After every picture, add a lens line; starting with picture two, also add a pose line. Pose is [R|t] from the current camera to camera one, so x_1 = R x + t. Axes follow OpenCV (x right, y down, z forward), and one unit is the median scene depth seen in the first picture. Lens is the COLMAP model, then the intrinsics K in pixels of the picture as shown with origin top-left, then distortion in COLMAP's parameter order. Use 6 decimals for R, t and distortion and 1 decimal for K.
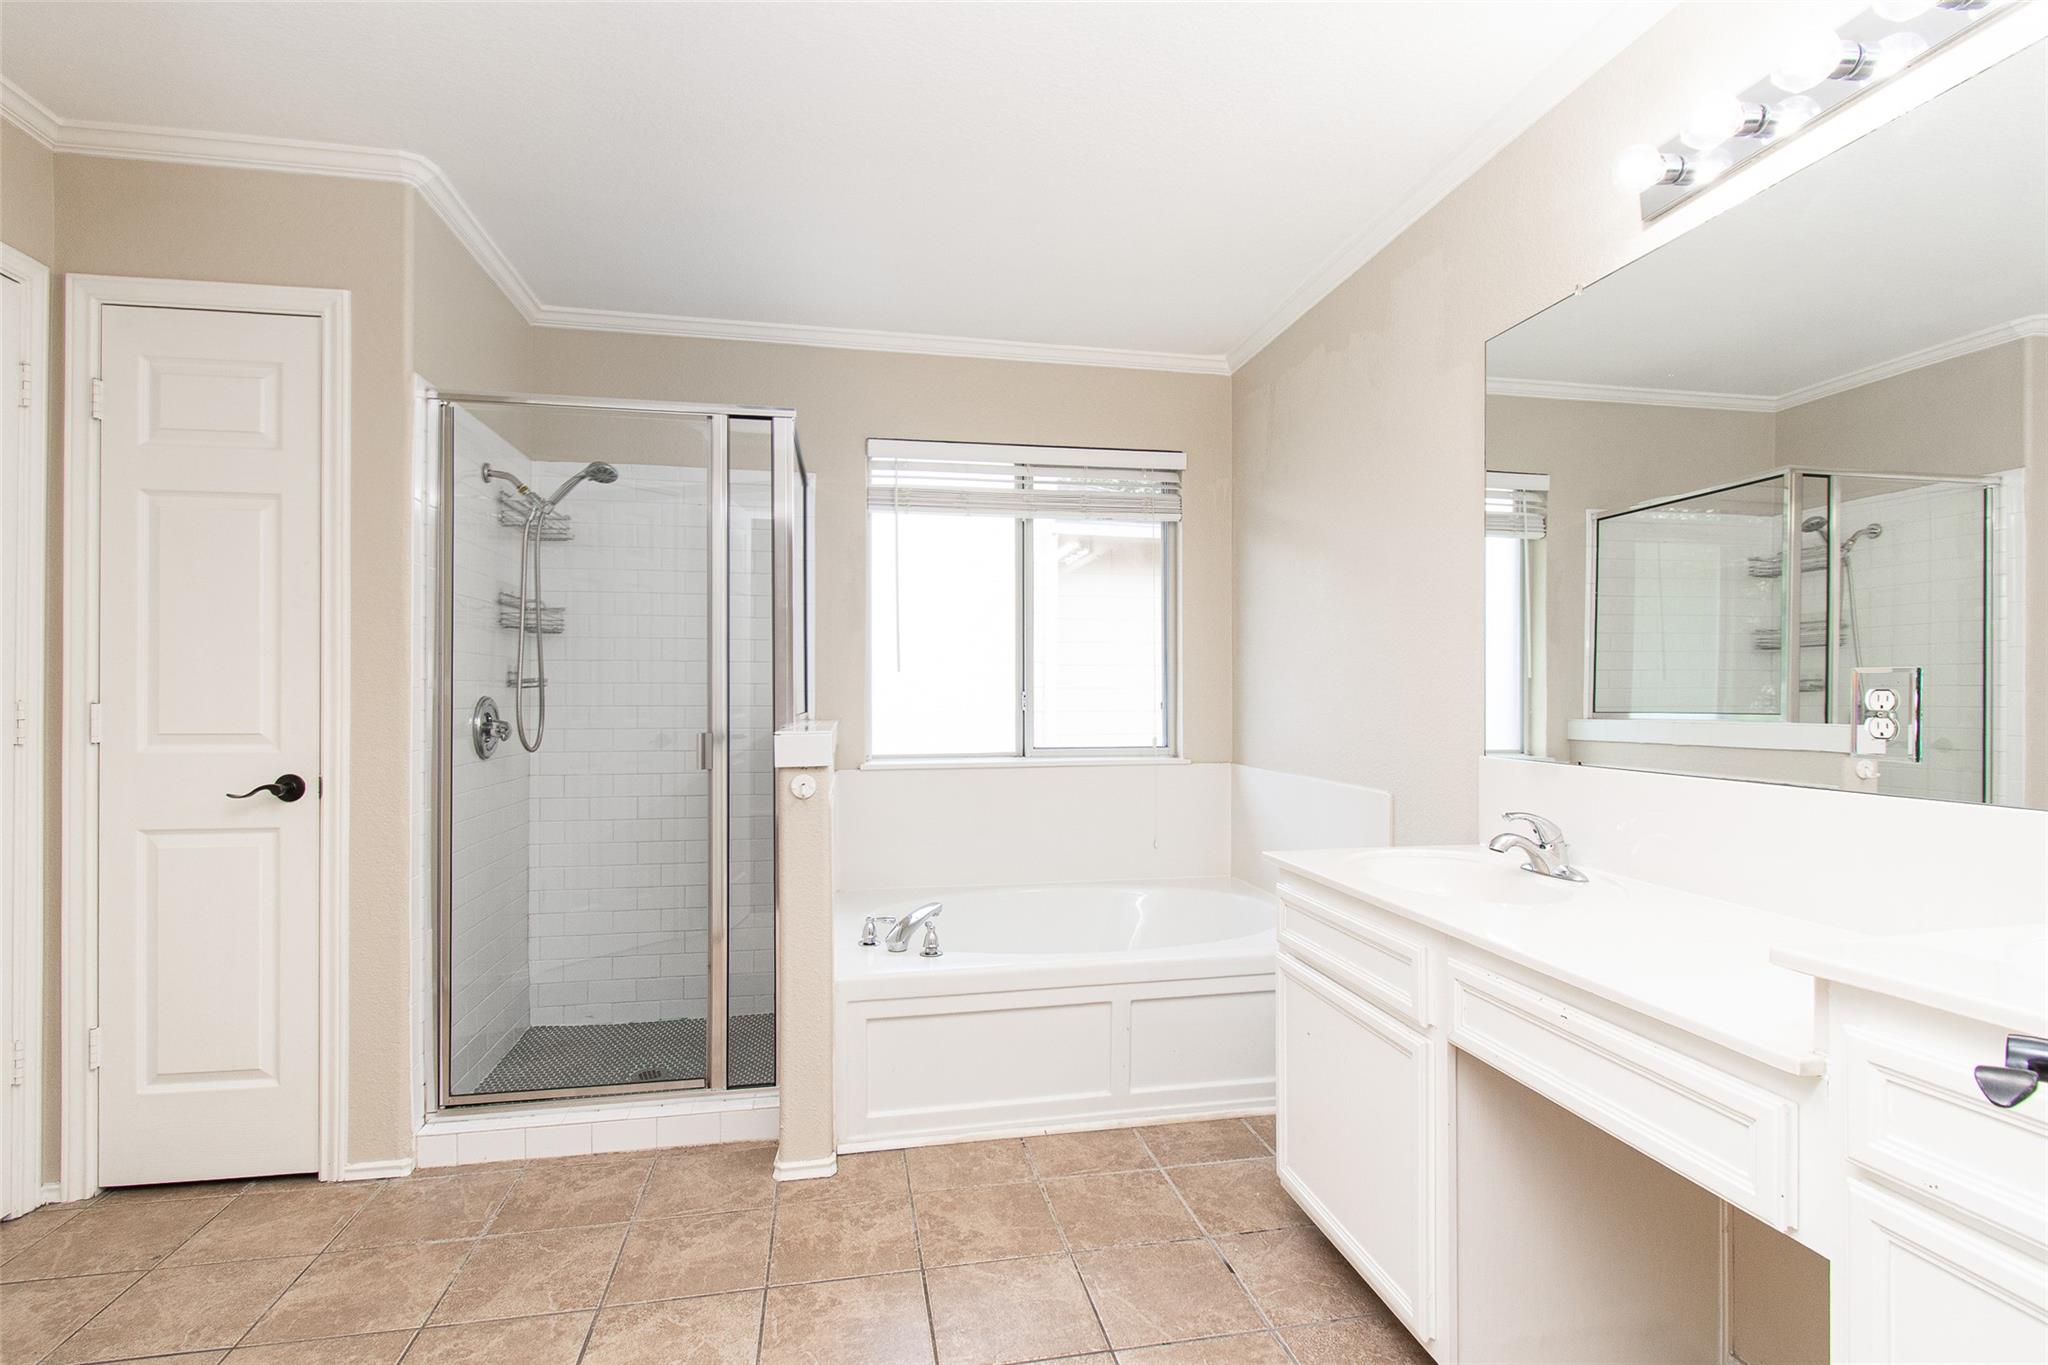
lens RADIAL K [[971.9, 0, 1026.6], [0, 971.9, 671.0], [0, 0, 1]] dist [-0.000241, -0.004788]
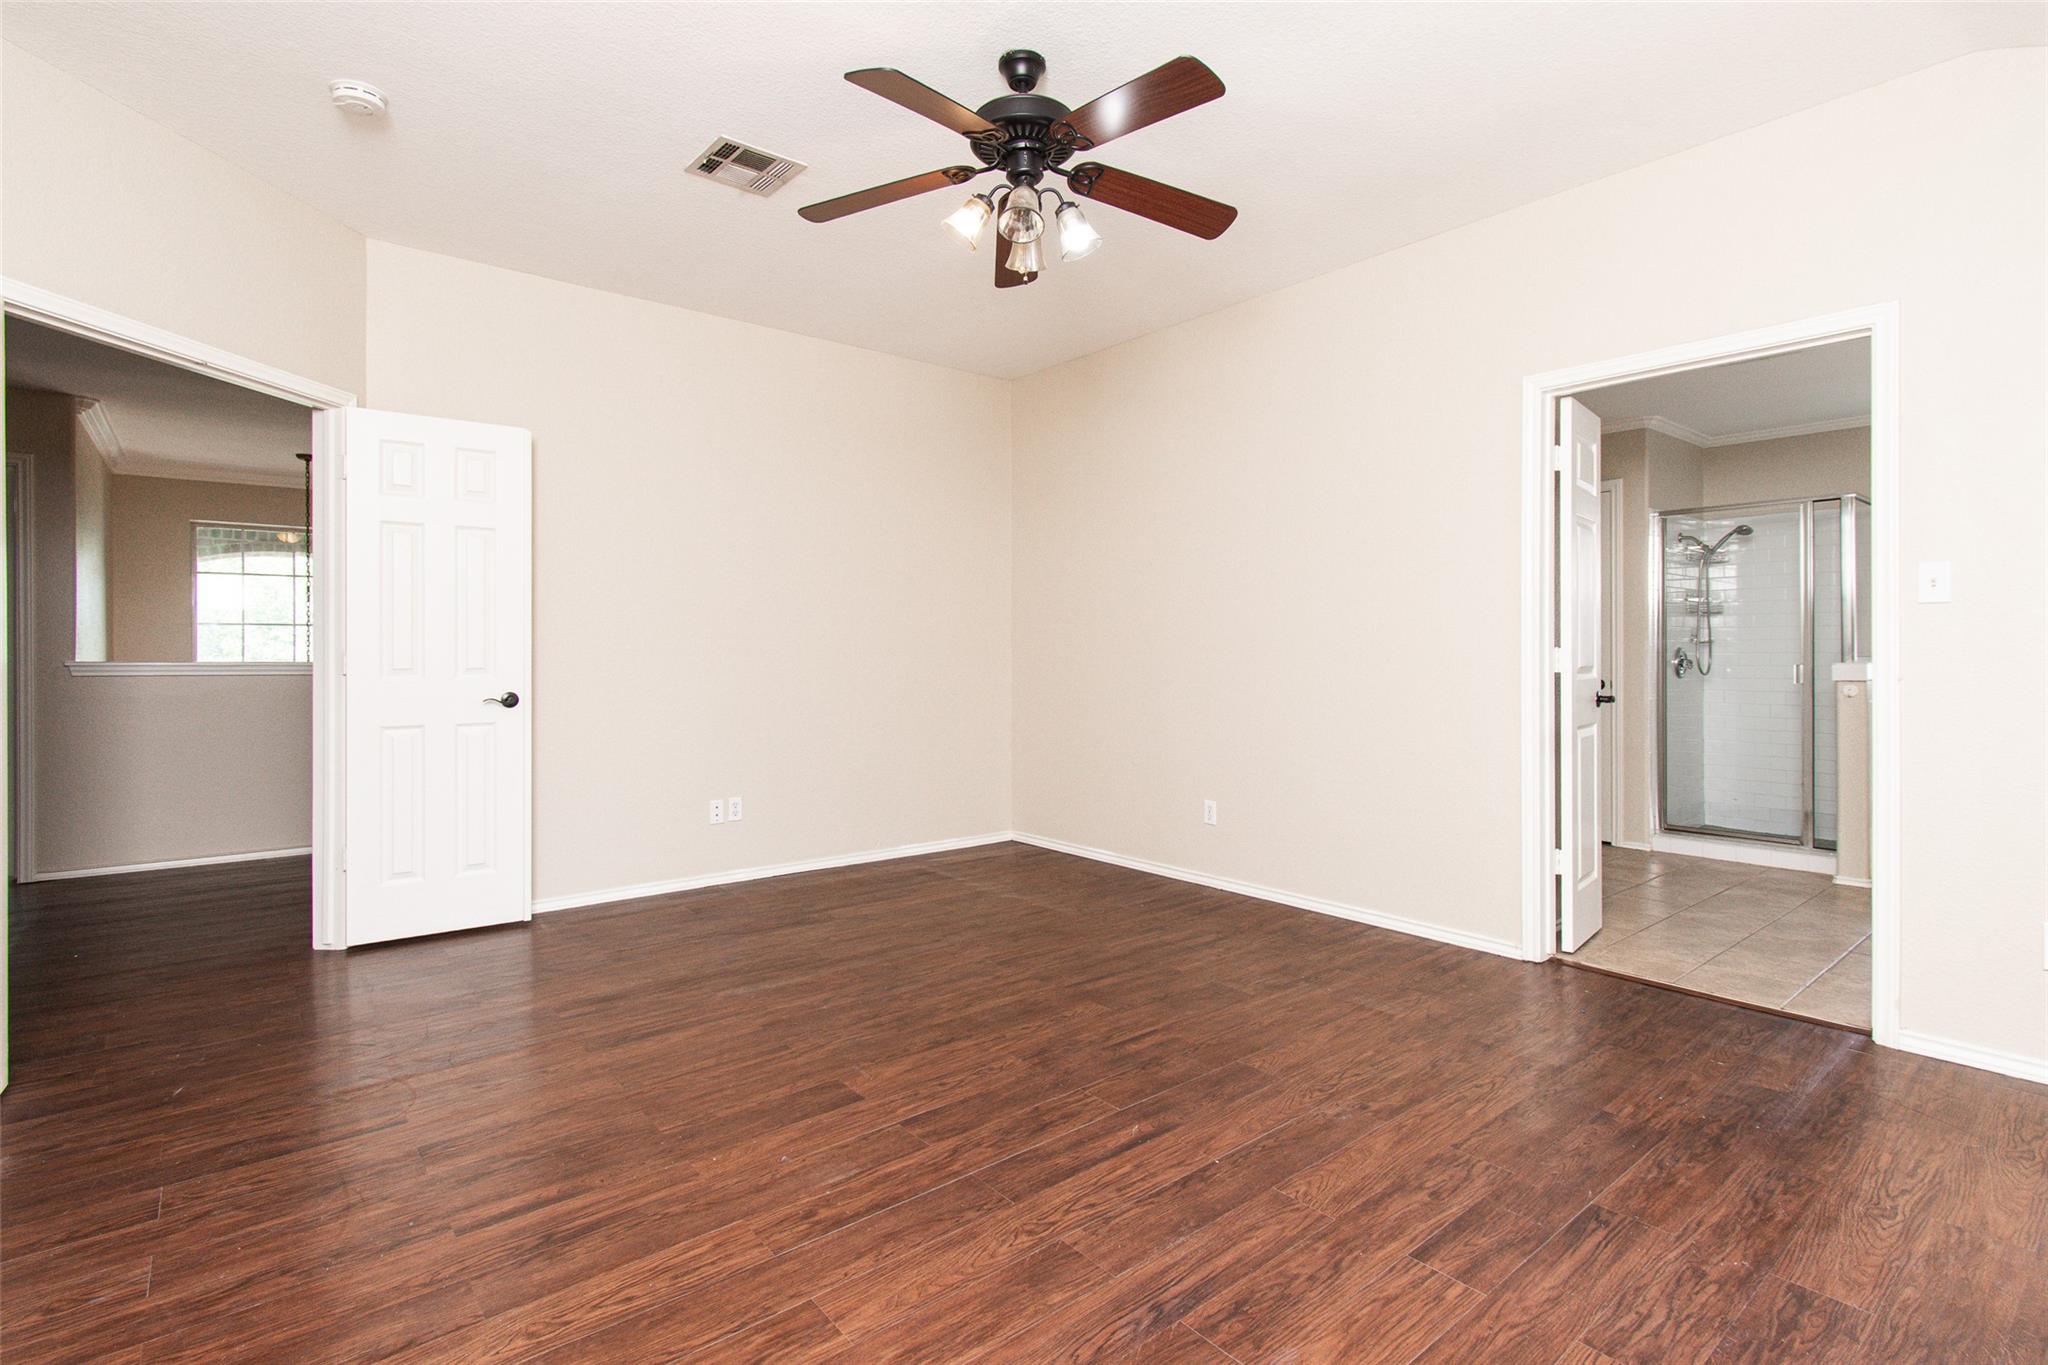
lens RADIAL K [[971.9, 0, 1042.2], [0, 971.9, 638.1], [0, 0, 1]] dist [-0.000241, -0.004788]
pose [[0.482062, -0.002041, -0.876135, 0.571887], [-0.000831, 0.999996, -0.002787, 0.014632], [0.876137, 0.002072, 0.482058, -1.134422]]
